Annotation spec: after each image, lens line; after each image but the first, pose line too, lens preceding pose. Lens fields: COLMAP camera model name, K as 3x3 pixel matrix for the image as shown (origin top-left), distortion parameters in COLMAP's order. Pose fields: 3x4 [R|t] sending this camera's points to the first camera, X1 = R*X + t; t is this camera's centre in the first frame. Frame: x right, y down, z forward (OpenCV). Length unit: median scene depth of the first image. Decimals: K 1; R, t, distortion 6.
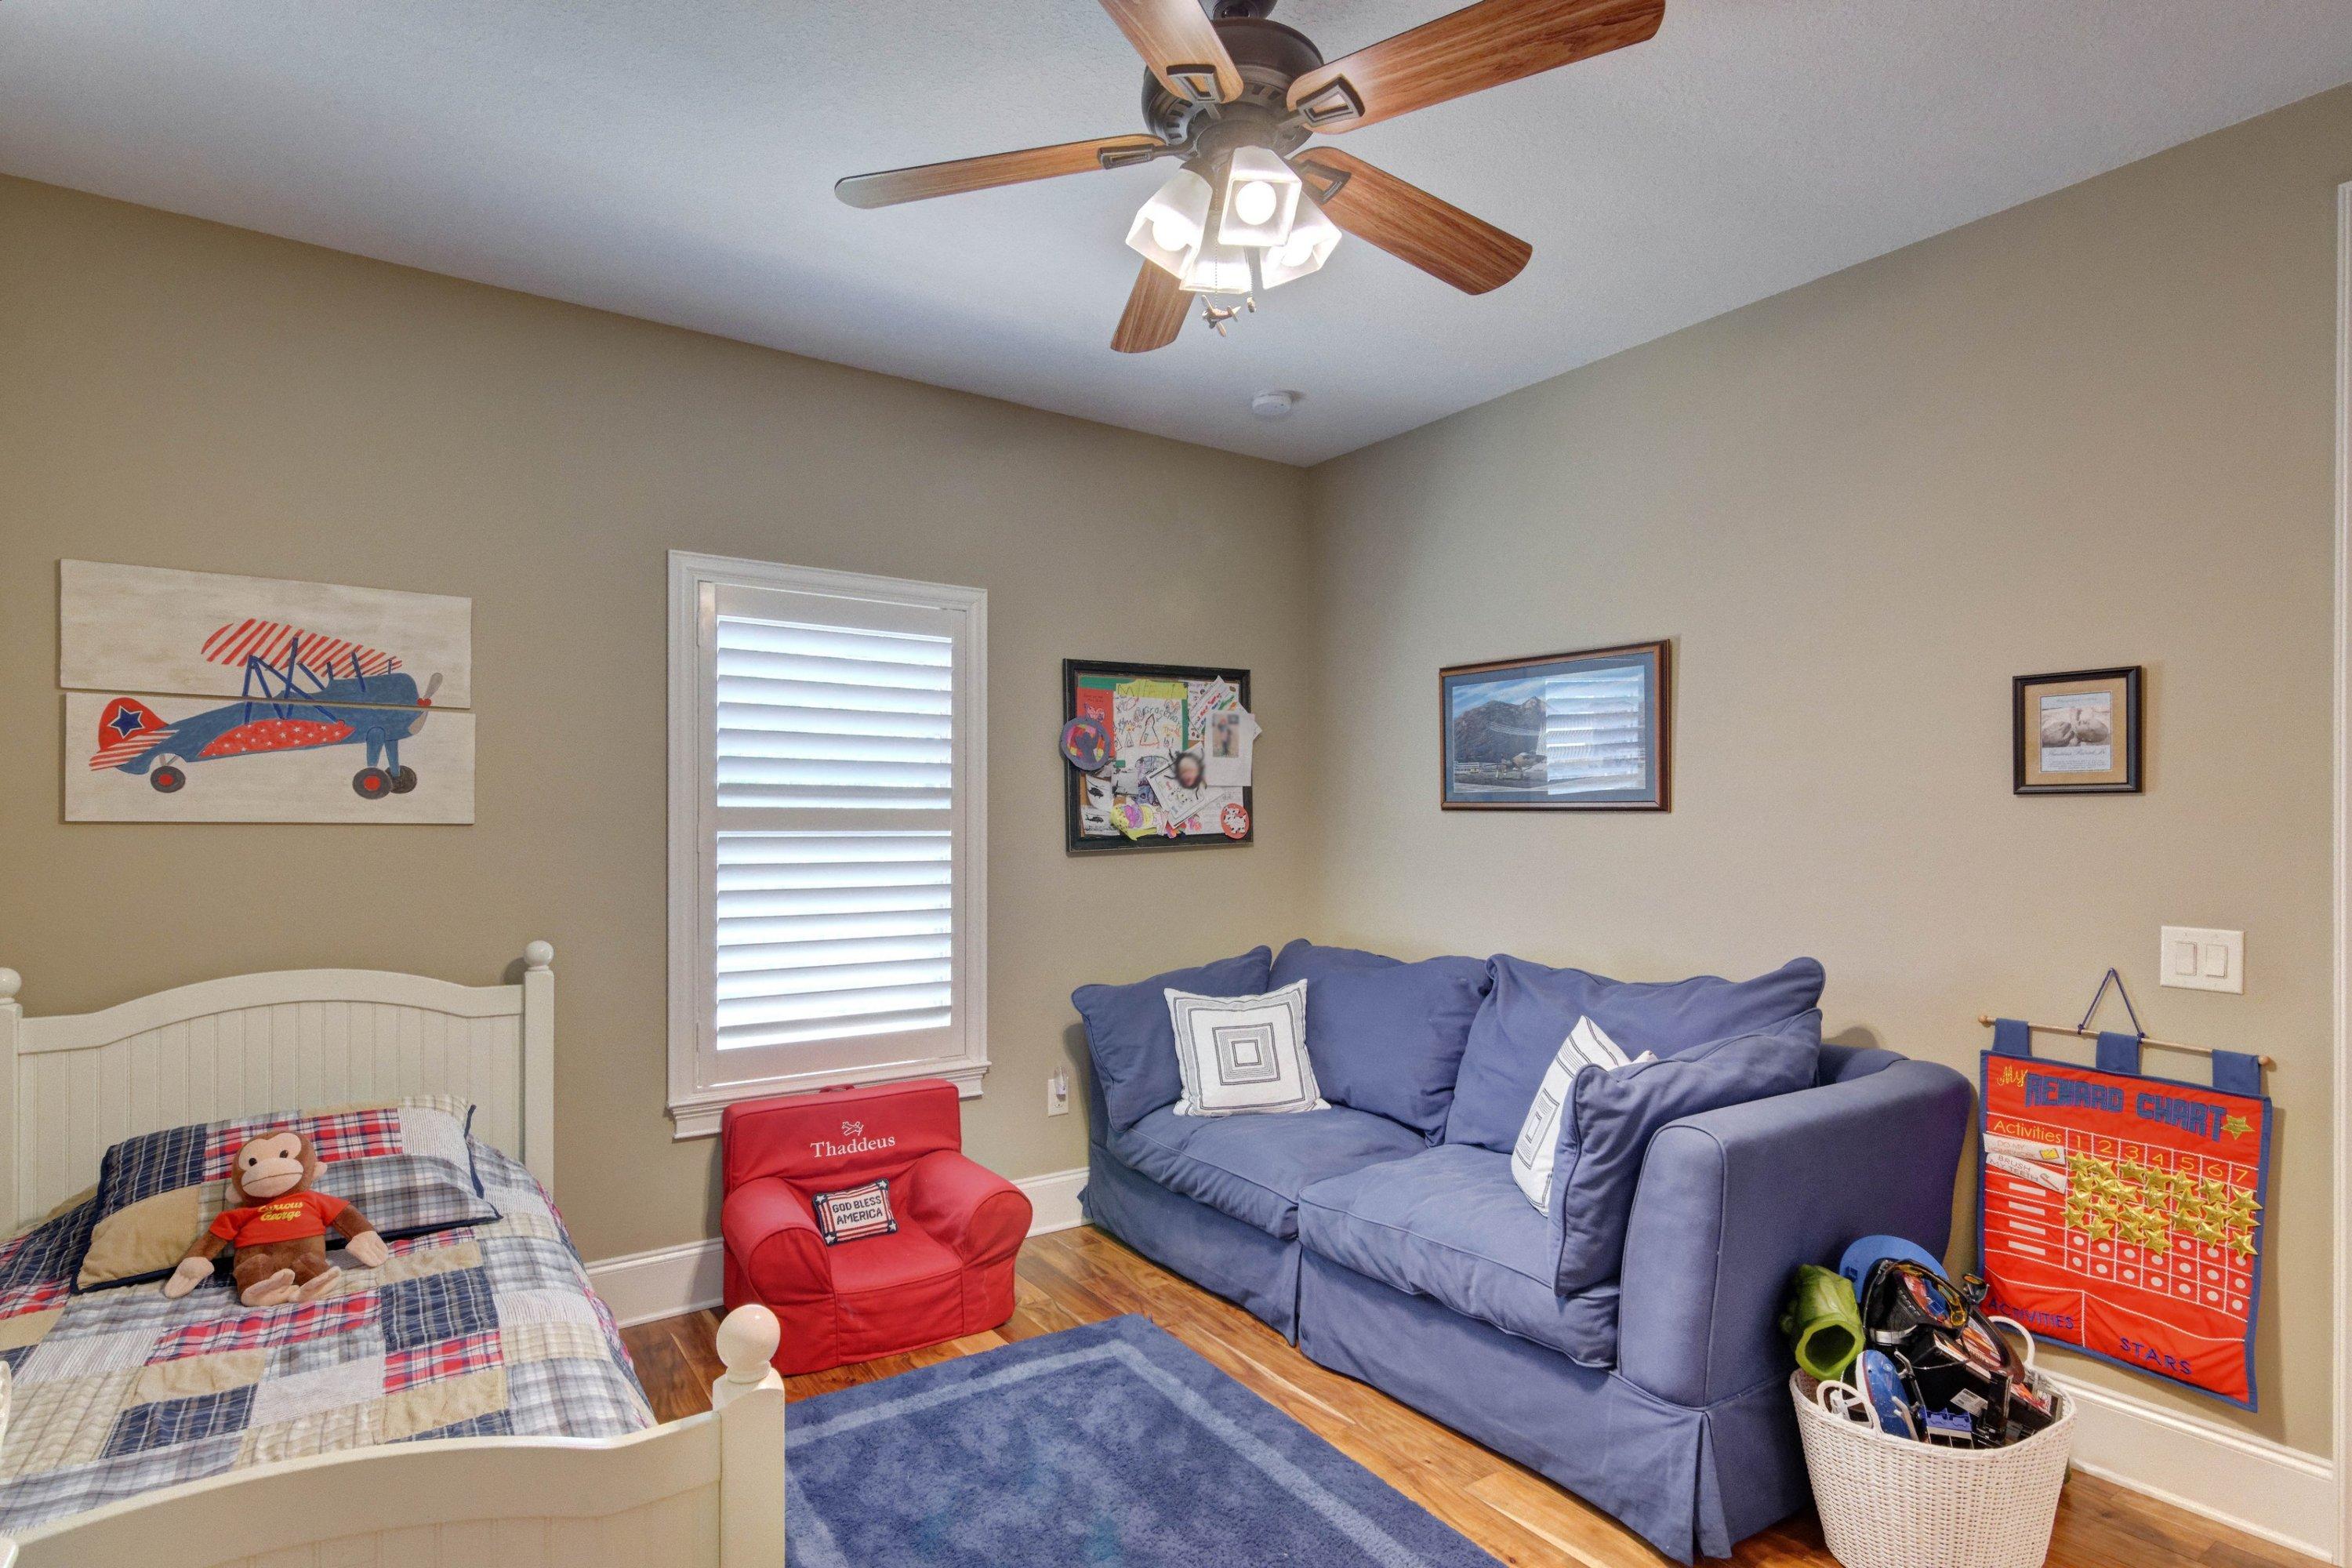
lens RADIAL K [[1146.2, 0, 1166.5], [0, 1146.2, 790.6], [0, 0, 1]] dist [0.004656, -0.001101]
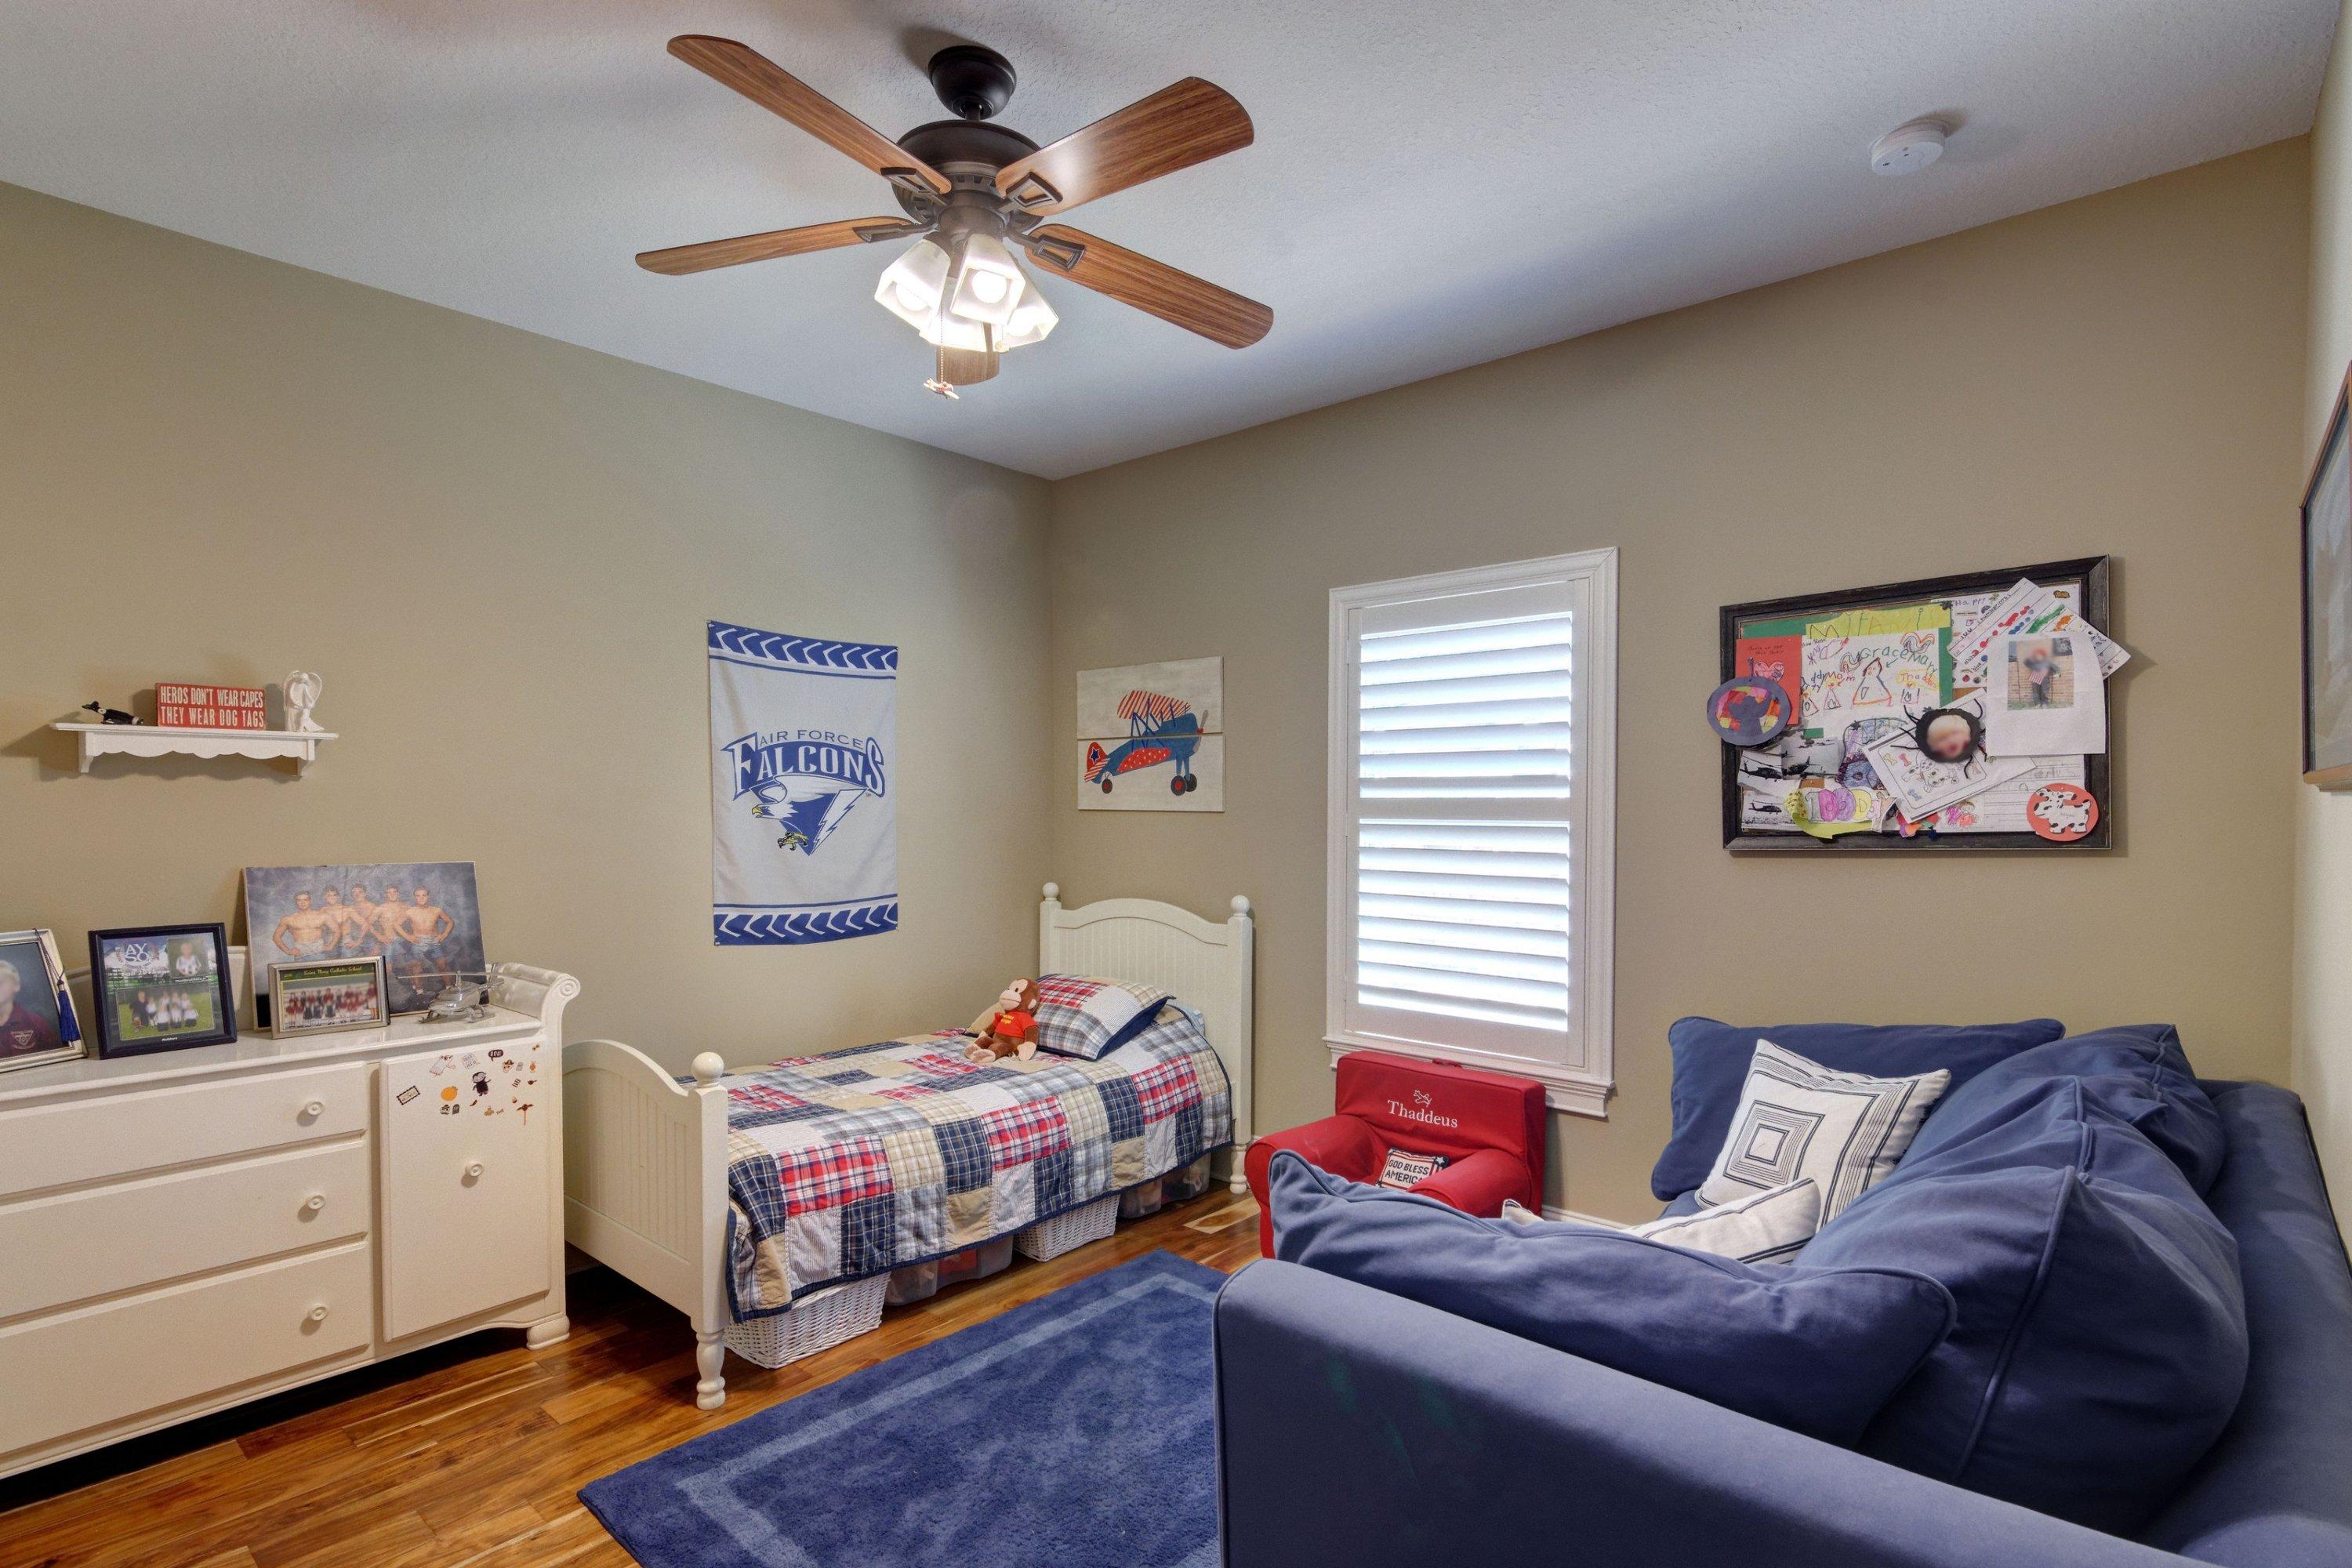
lens RADIAL K [[1125.0, 0, 1175.4], [0, 1125.0, 811.5], [0, 0, 1]] dist [-0.000664, -0.000483]
pose [[0.257128, -0.000577, -0.966377, 0.568434], [0.019357, 0.999802, 0.004554, 0.015961], [0.966183, -0.019877, 0.257089, 0.433694]]
